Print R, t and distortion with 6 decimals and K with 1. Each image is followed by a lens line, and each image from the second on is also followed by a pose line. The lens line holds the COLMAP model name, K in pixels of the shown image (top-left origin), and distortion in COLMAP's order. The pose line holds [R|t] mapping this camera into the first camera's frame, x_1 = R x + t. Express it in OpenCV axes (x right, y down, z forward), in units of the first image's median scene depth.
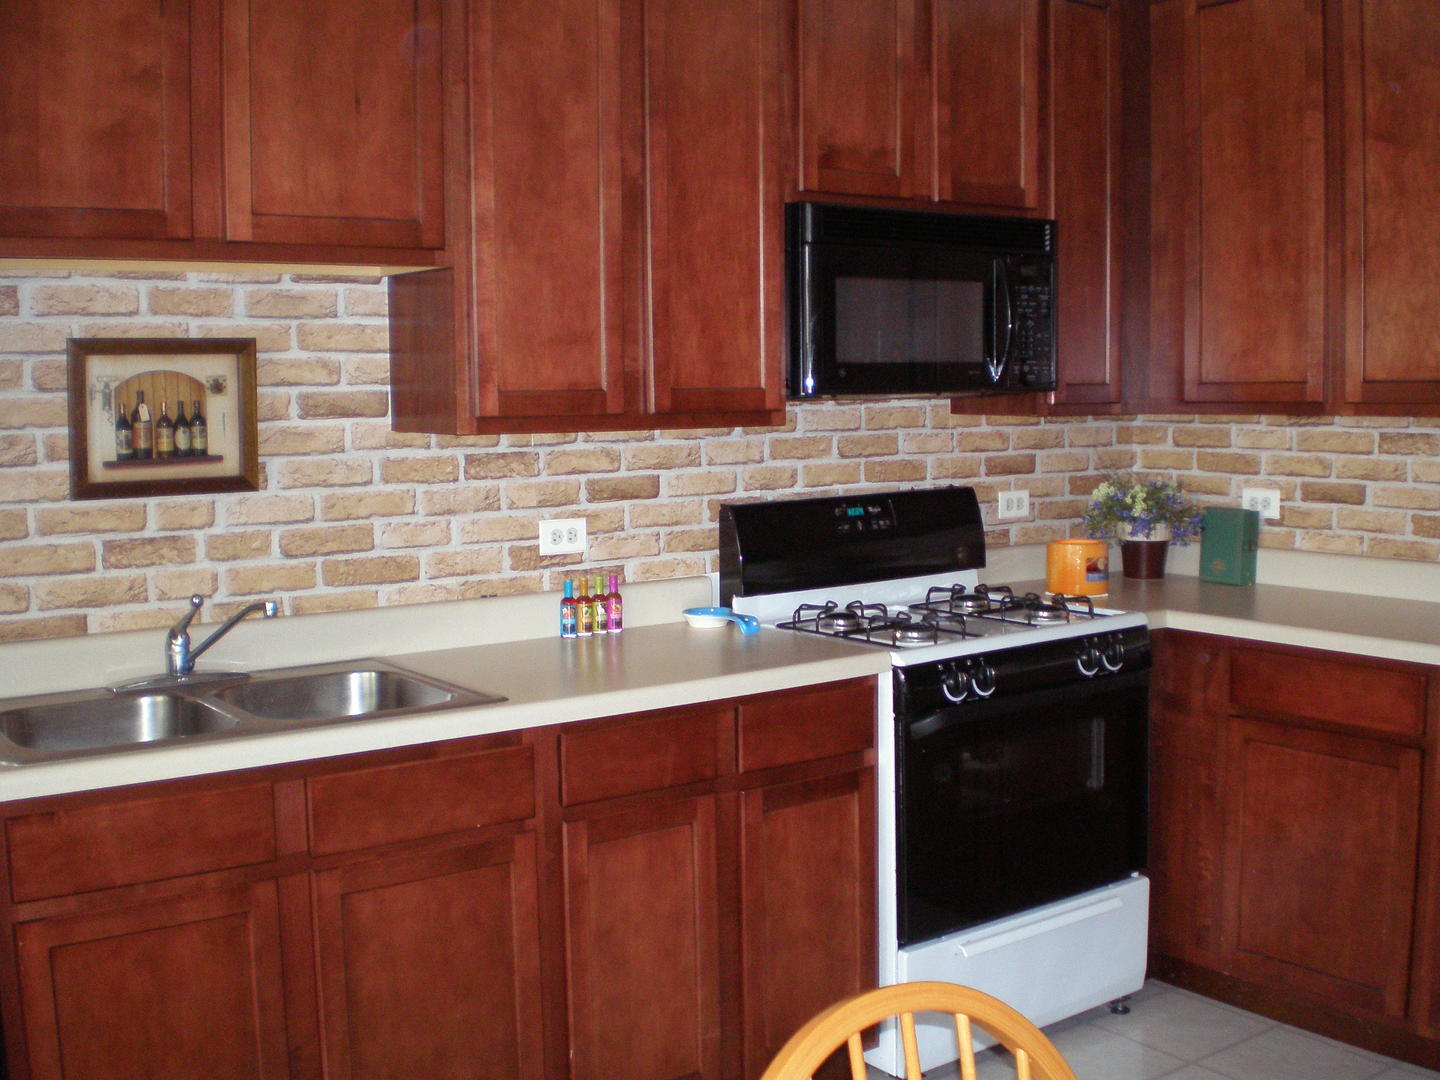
lens RADIAL K [[1605.9, 0, 720.7], [0, 1605.9, 519.0], [0, 0, 1]] dist [-0.067758, -0.206499]
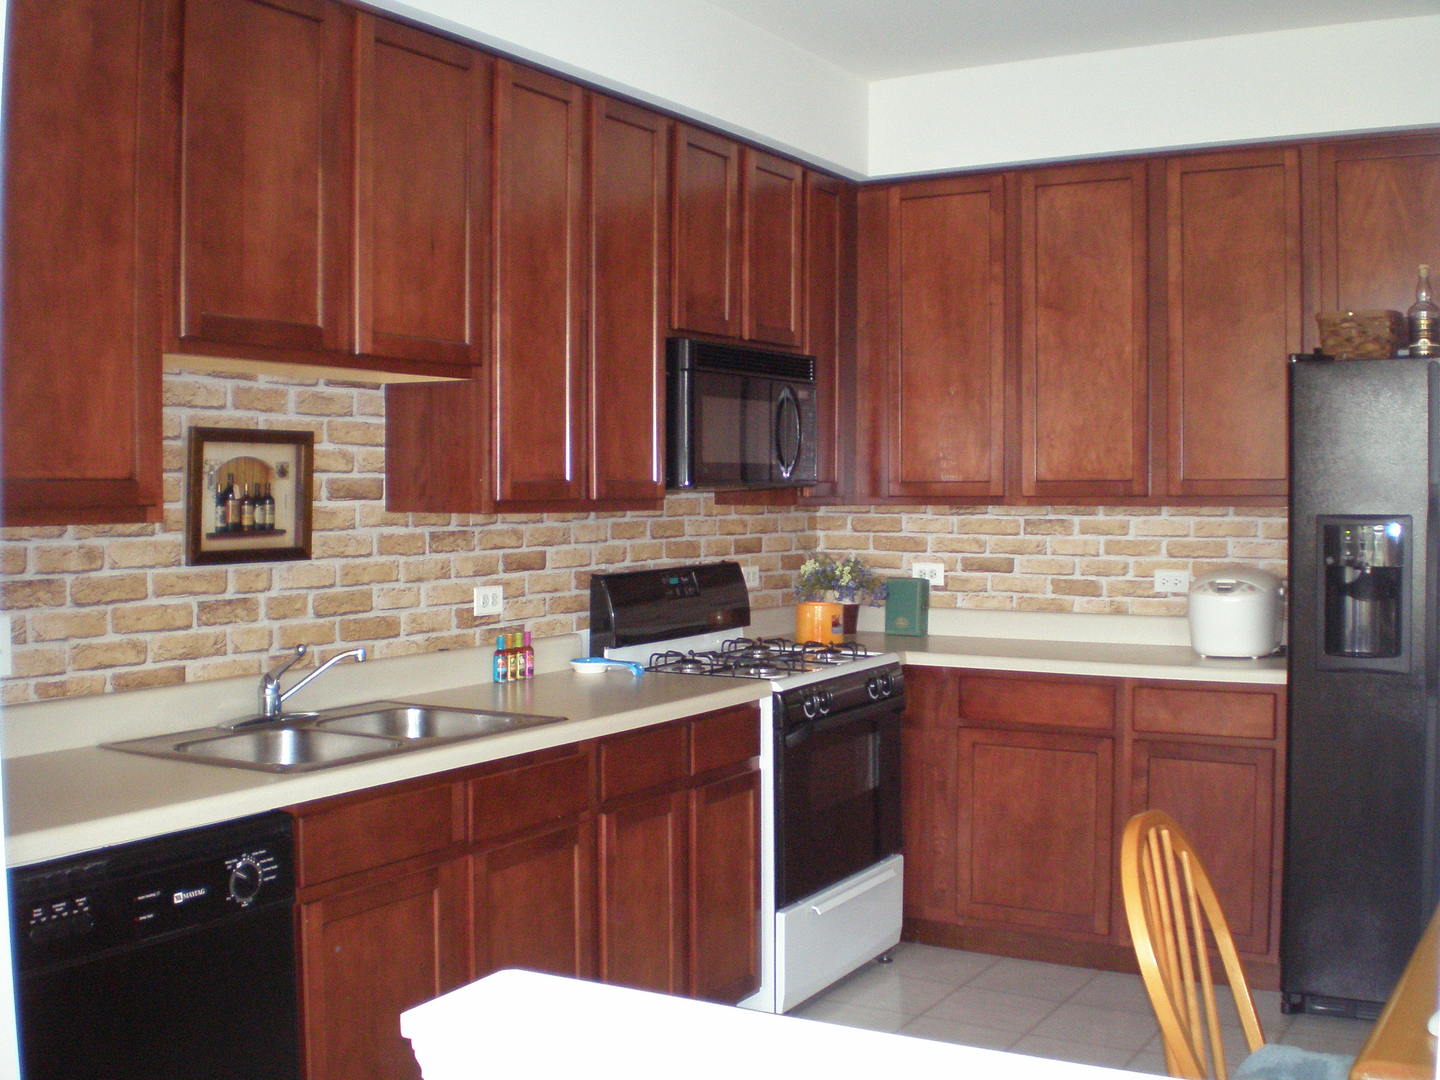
lens RADIAL K [[1605.9, 0, 720.7], [0, 1605.9, 519.0], [0, 0, 1]] dist [-0.067758, -0.206499]
pose [[0.919635, 0.004593, 0.392748, -0.409959], [0.021134, 0.997904, -0.061156, 0.026952], [-0.392205, 0.064541, 0.917611, -0.184001]]
